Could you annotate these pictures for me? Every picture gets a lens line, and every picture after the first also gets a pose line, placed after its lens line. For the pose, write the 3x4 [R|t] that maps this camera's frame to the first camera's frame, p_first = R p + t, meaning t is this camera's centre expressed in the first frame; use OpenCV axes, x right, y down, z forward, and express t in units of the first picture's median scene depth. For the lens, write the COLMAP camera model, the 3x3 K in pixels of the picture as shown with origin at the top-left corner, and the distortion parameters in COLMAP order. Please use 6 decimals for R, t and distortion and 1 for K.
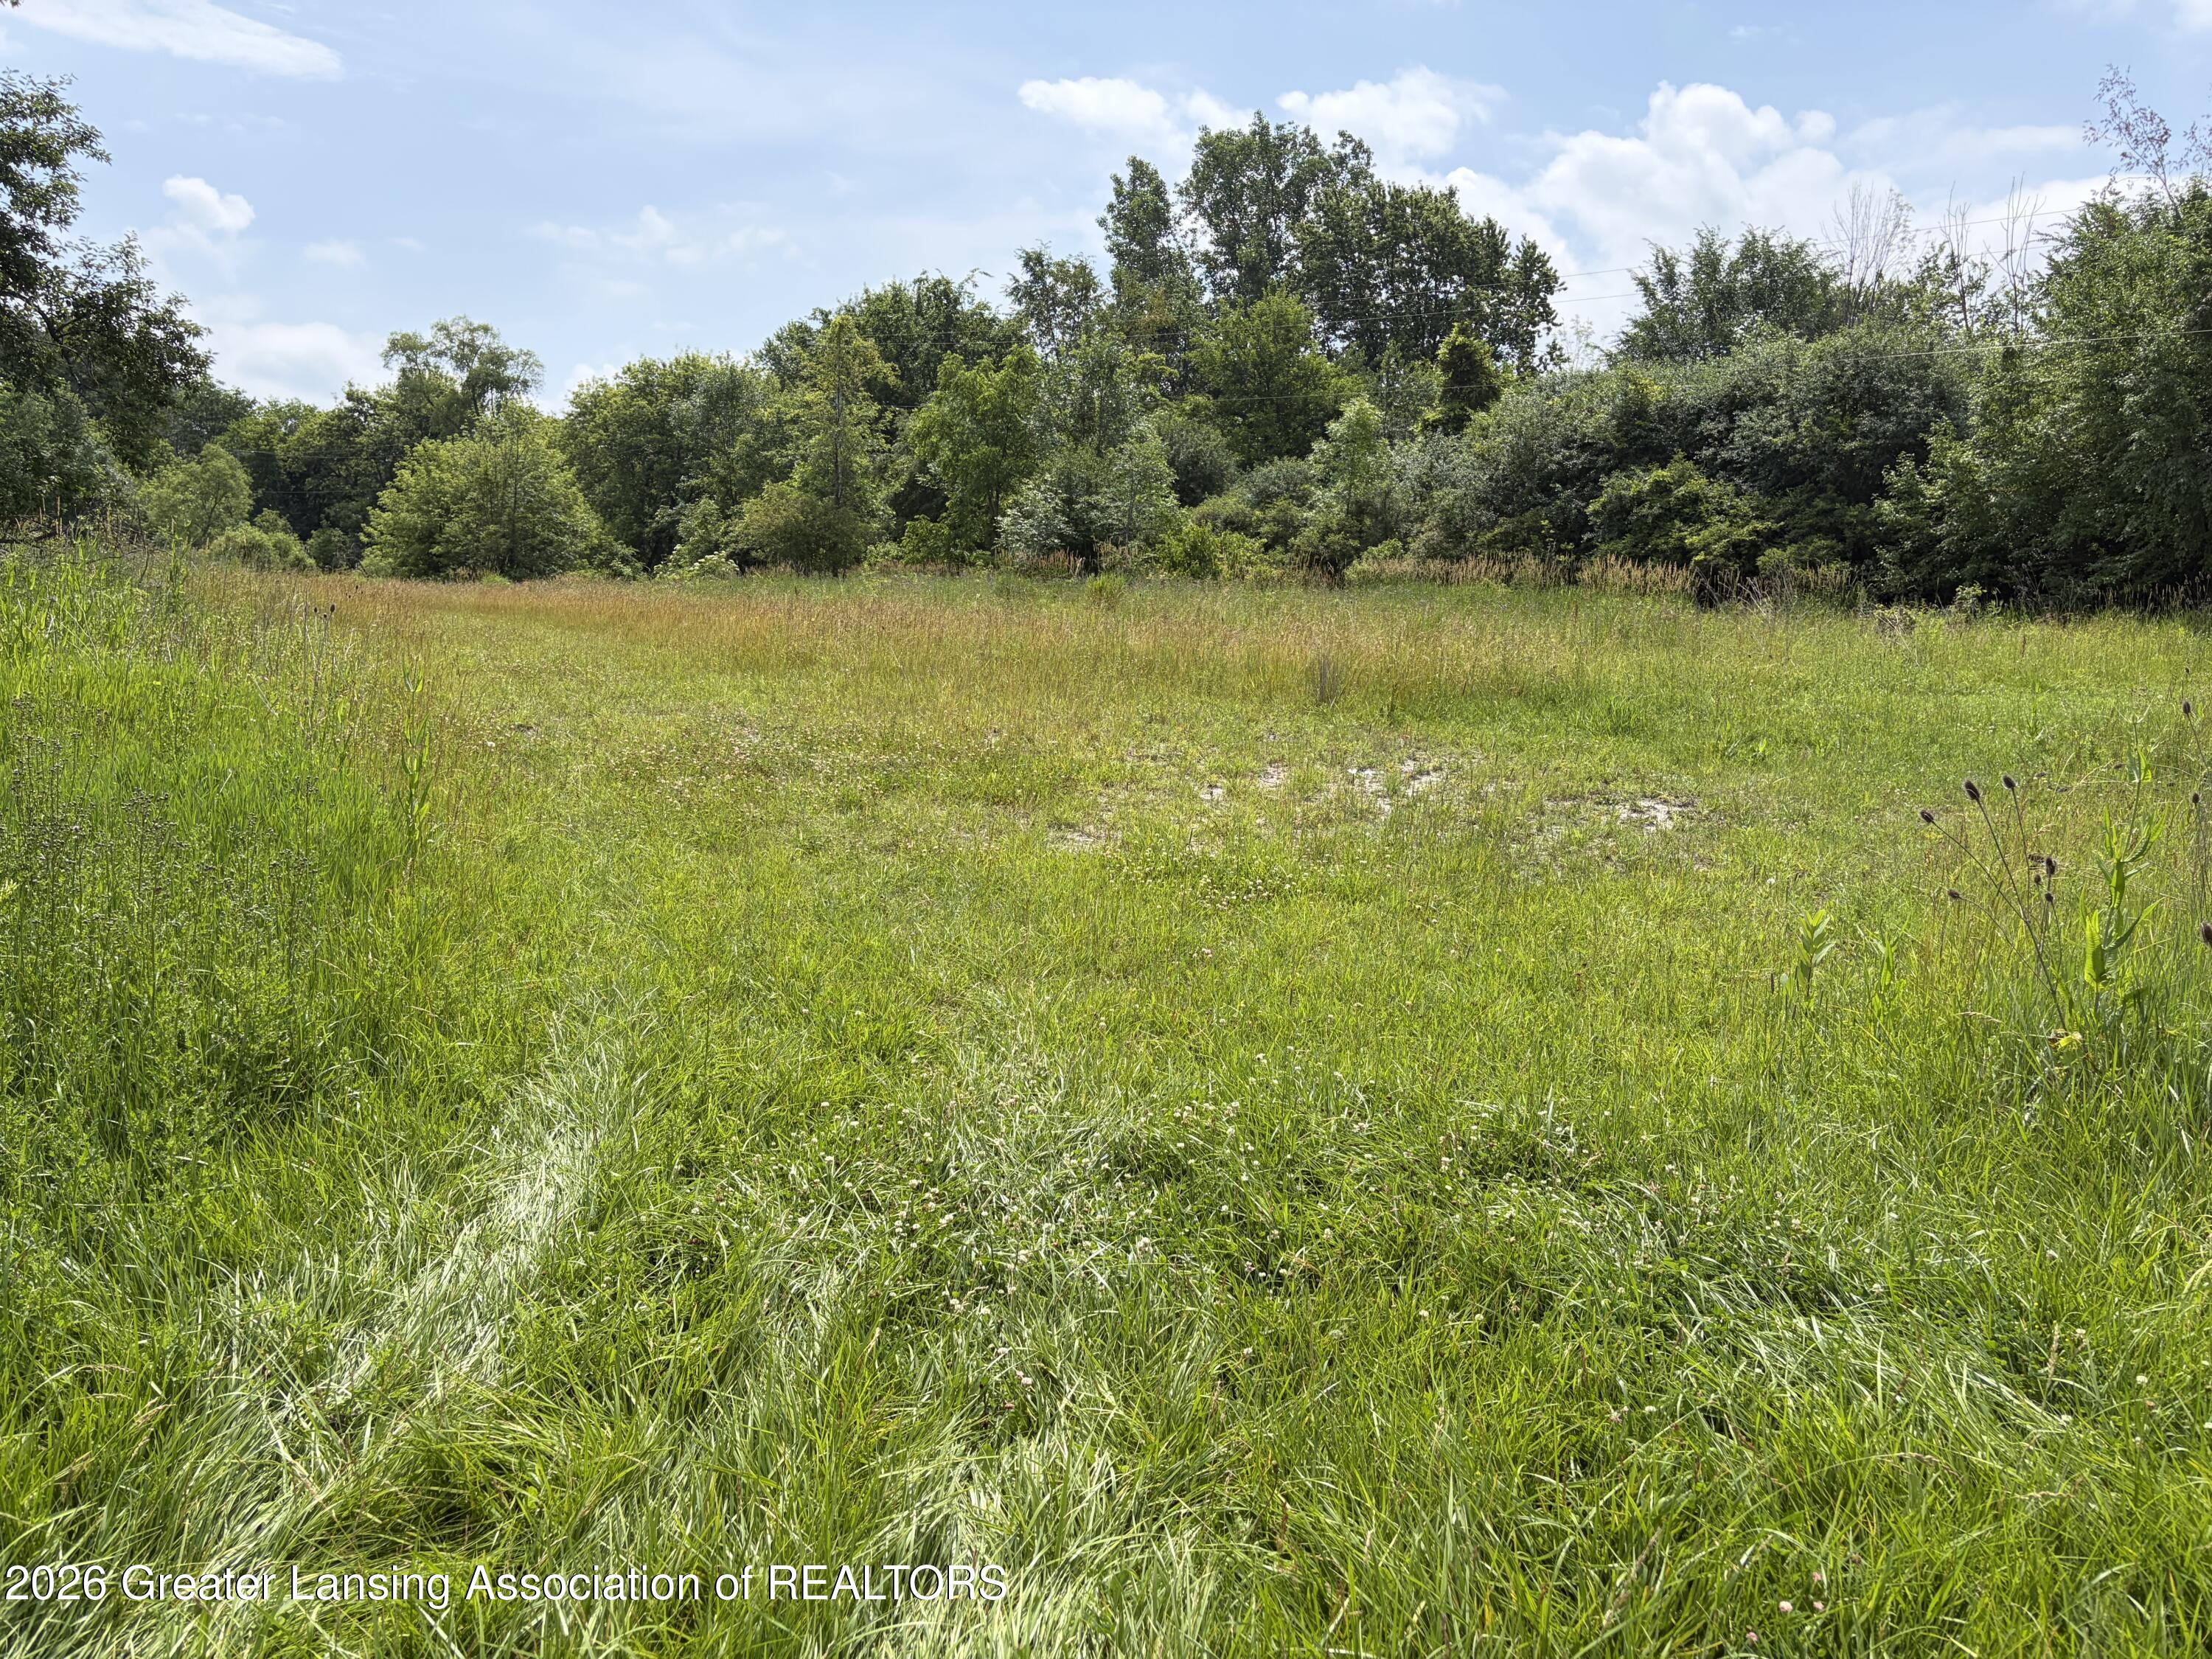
lens RADIAL K [[1645.2, 0, 1115.1], [0, 1645.2, 787.2], [0, 0, 1]] dist [0.043008, -0.033356]
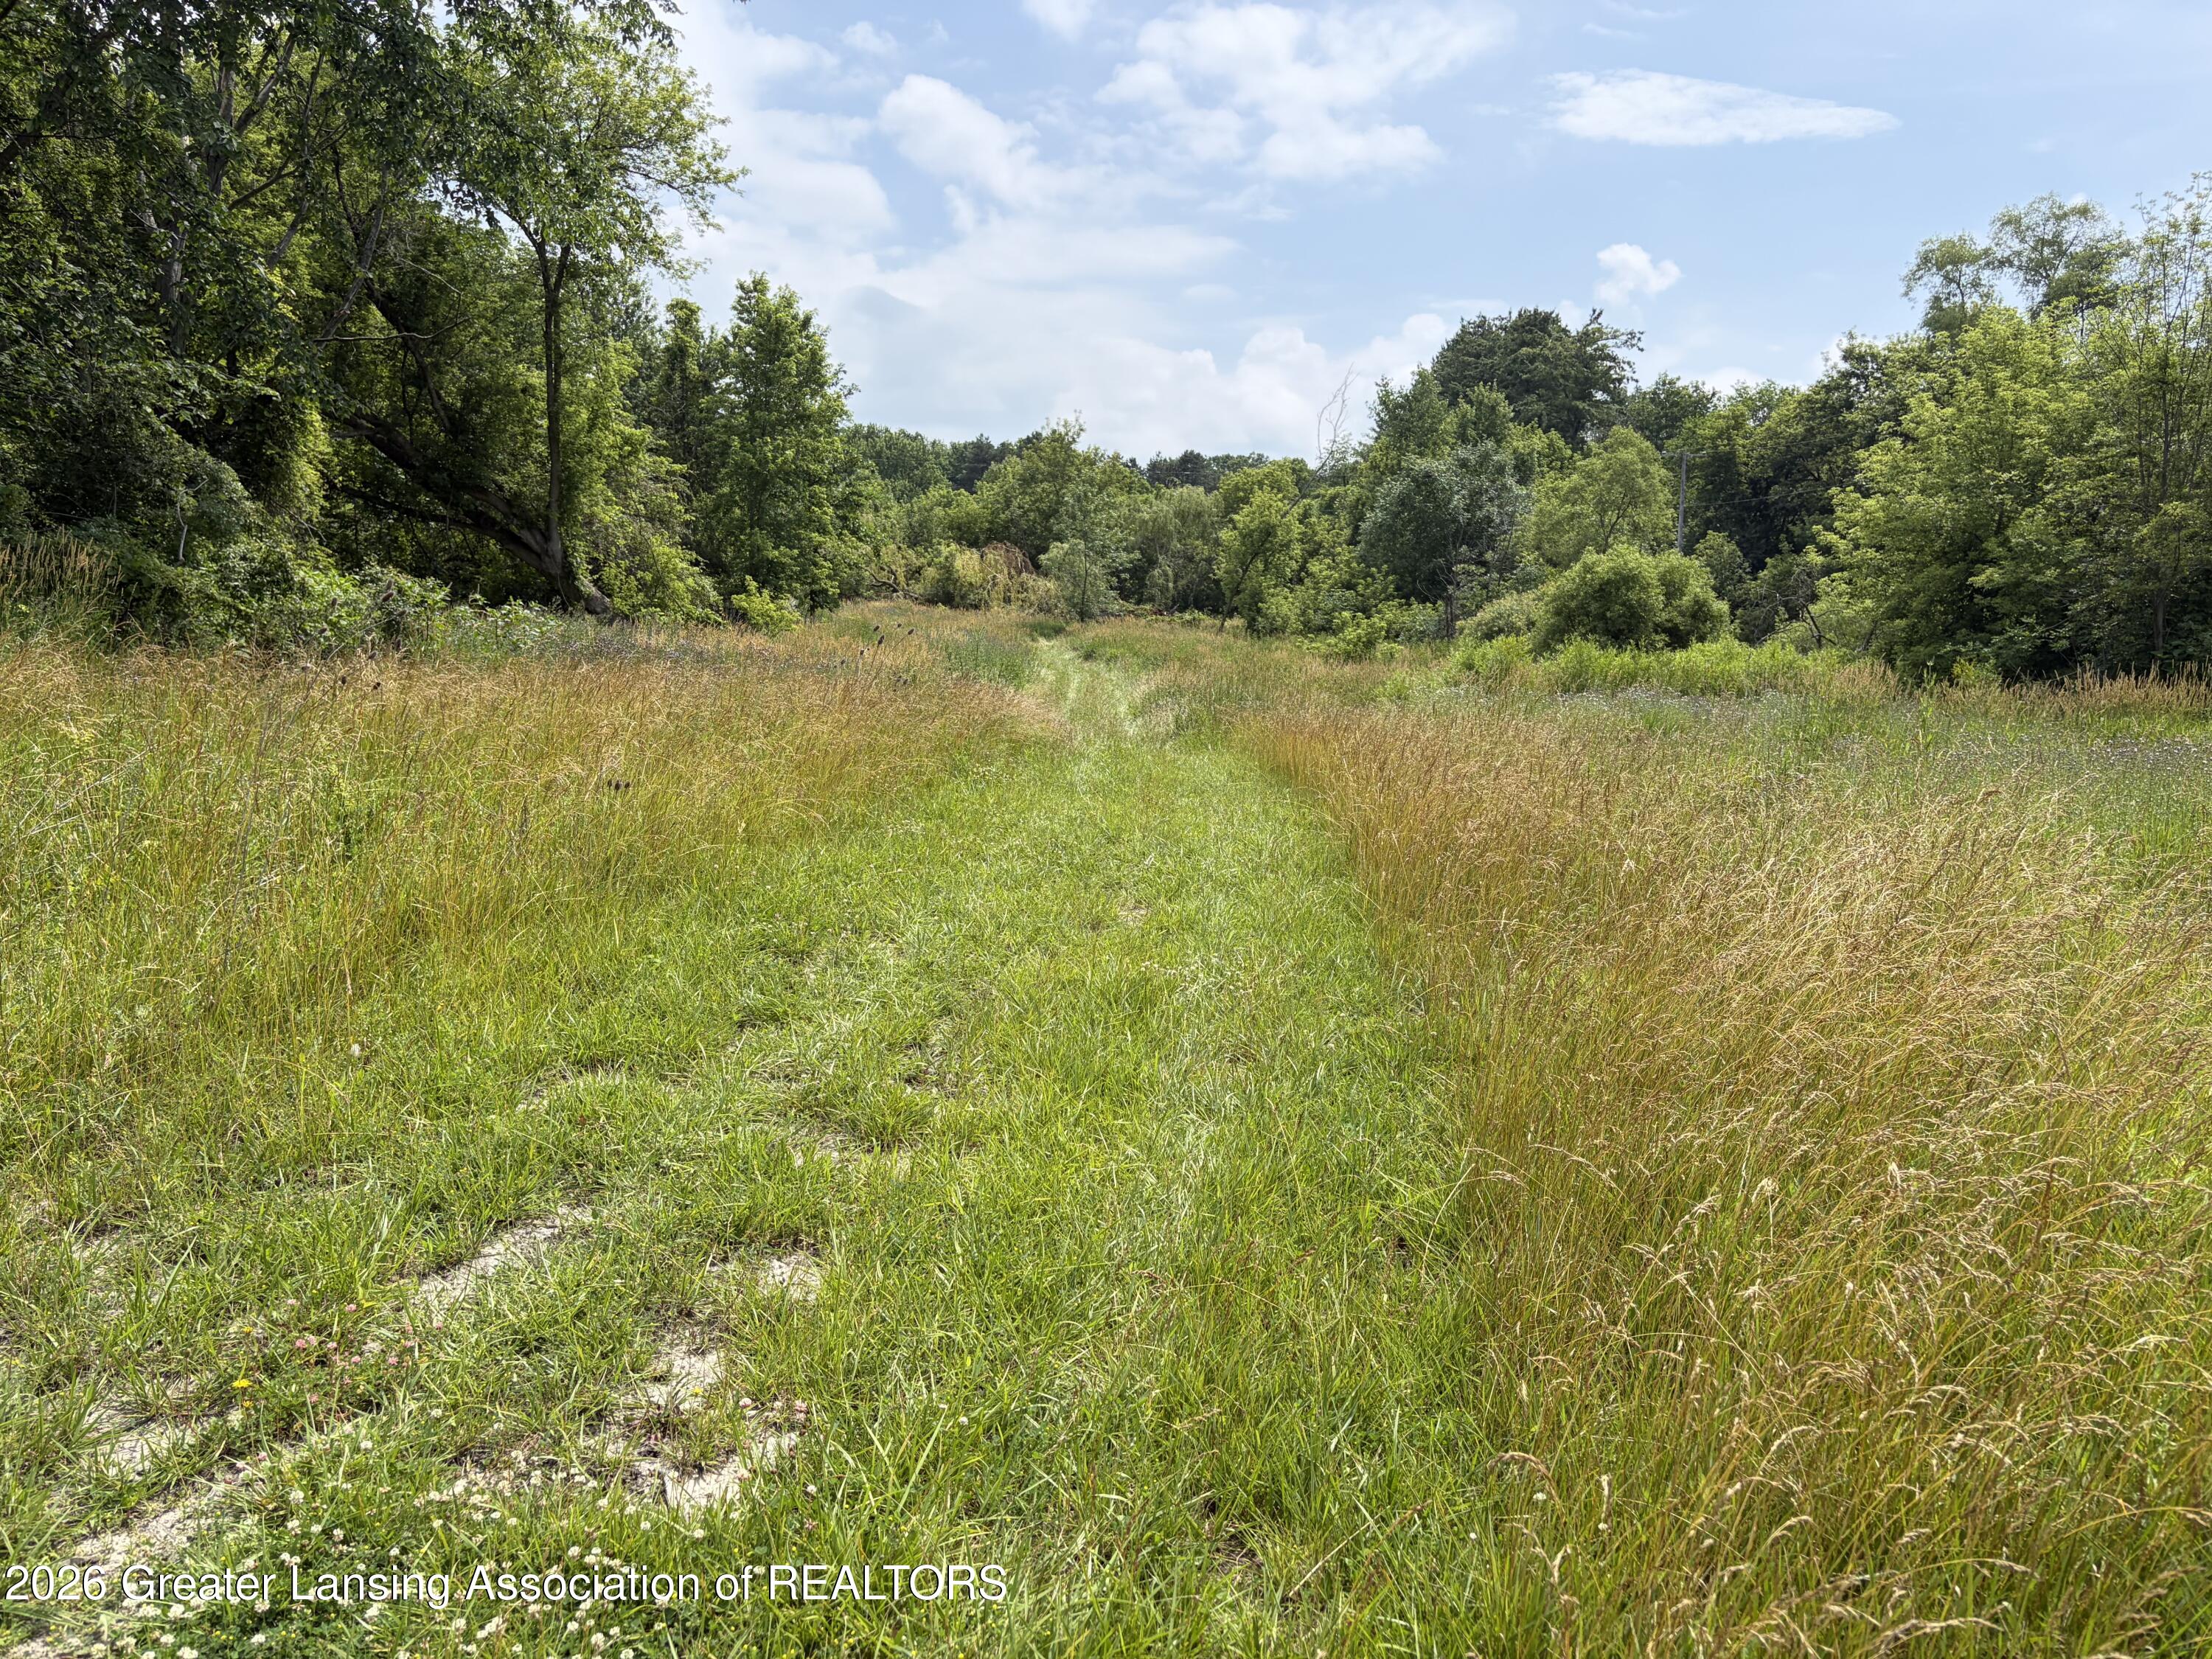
lens RADIAL K [[1645.2, 0, 1110.7], [0, 1645.2, 821.5], [0, 0, 1]] dist [0.043008, -0.033356]
pose [[0.665805, 0.092002, -0.740432, -0.240930], [-0.093199, 0.994851, 0.039810, -0.078814], [0.740282, 0.042502, 0.670951, 0.560670]]
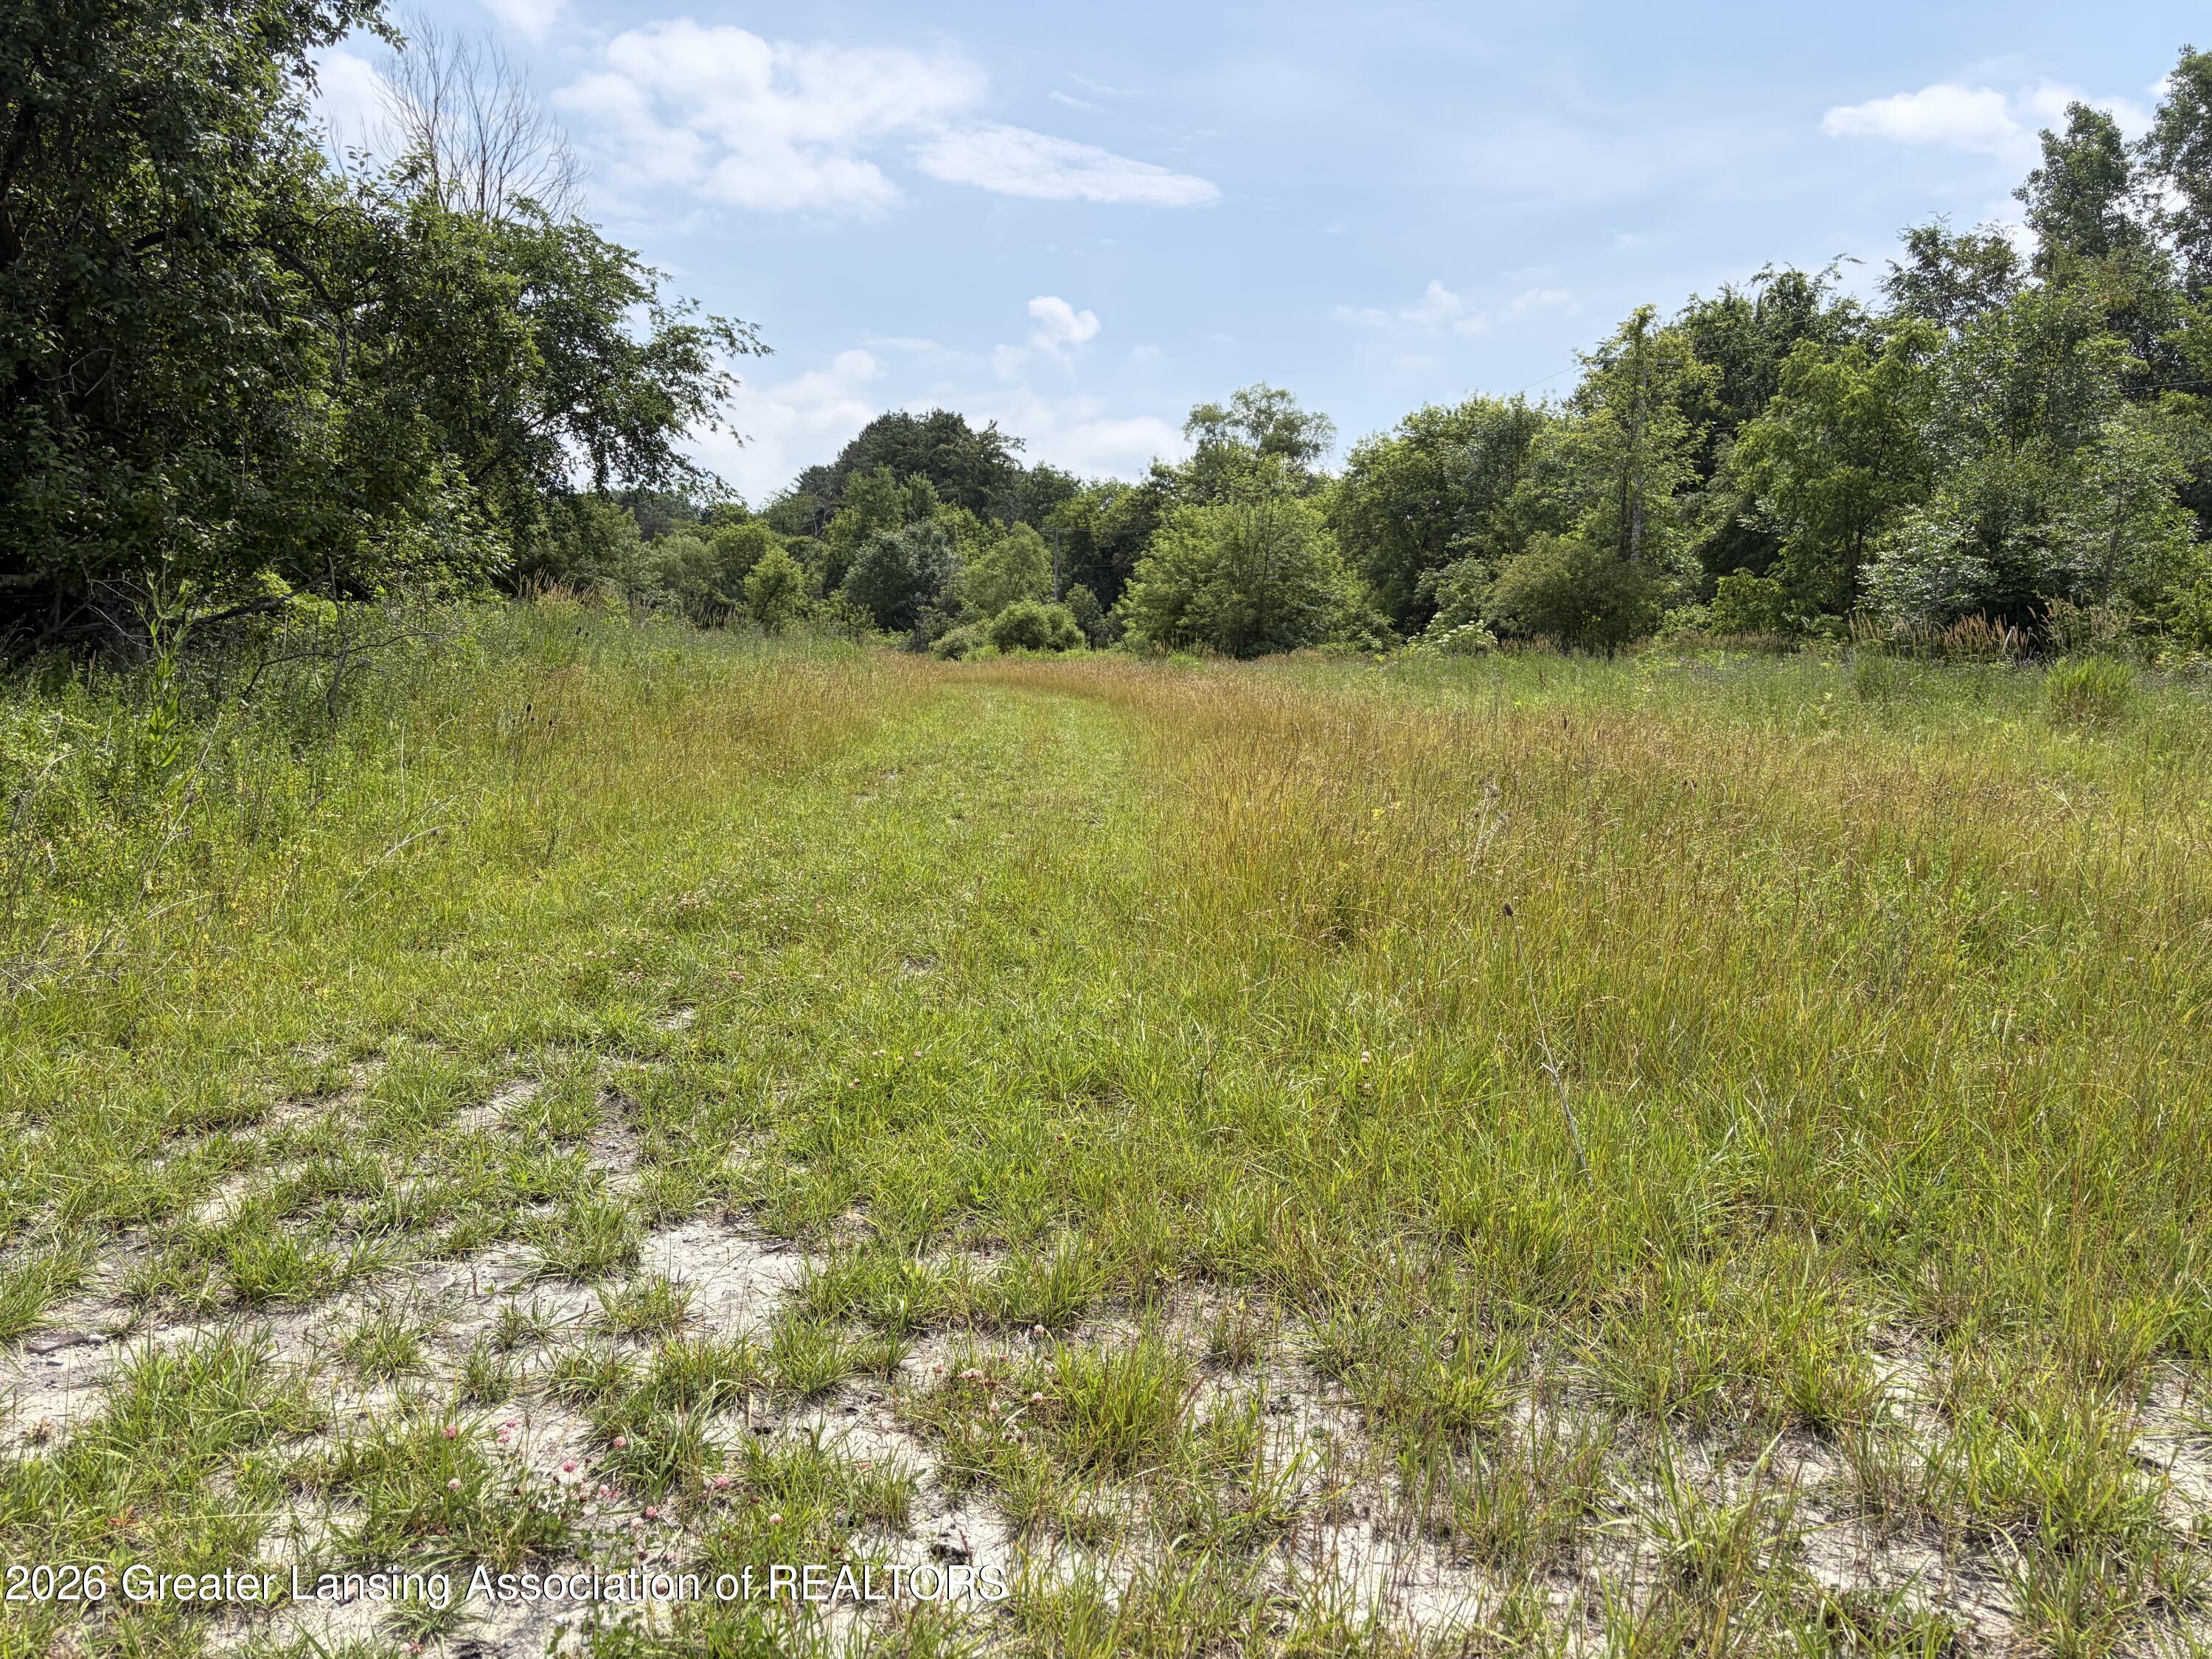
lens RADIAL K [[1645.2, 0, 1097.0], [0, 1645.2, 822.4], [0, 0, 1]] dist [0.043008, -0.033356]
pose [[0.882604, 0.051248, -0.467316, -0.015221], [-0.060299, 0.998171, -0.004422, -0.023441], [0.466234, 0.032082, 0.884079, 0.161299]]
